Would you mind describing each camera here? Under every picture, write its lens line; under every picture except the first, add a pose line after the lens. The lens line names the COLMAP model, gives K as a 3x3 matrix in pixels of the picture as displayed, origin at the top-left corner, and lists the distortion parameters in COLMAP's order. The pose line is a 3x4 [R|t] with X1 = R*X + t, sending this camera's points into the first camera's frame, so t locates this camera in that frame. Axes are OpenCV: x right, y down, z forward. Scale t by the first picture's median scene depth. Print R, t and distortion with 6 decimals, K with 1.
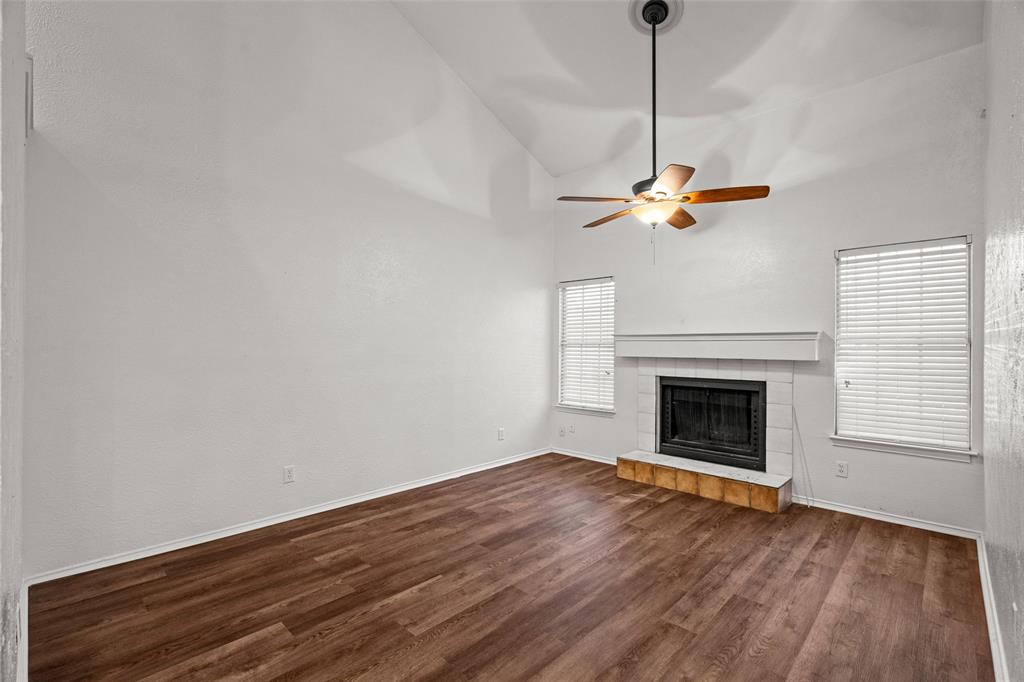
lens RADIAL K [[458.9, 0, 513.7], [0, 458.9, 343.4], [0, 0, 1]] dist [-0.000765, 0.001174]
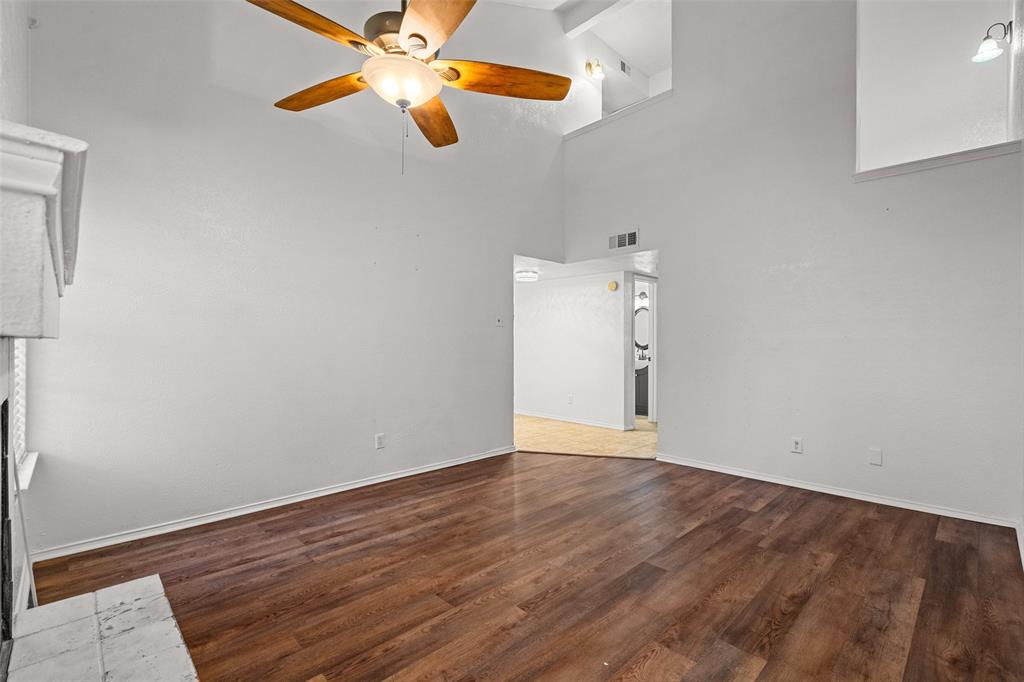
lens RADIAL K [[458.9, 0, 510.5], [0, 458.9, 341.6], [0, 0, 1]] dist [-0.000765, 0.001174]
pose [[-0.999164, -0.007385, 0.040199, 0.180475], [-0.007498, 0.999968, -0.002659, 0.050408], [-0.040179, -0.002959, -0.999188, 1.958513]]
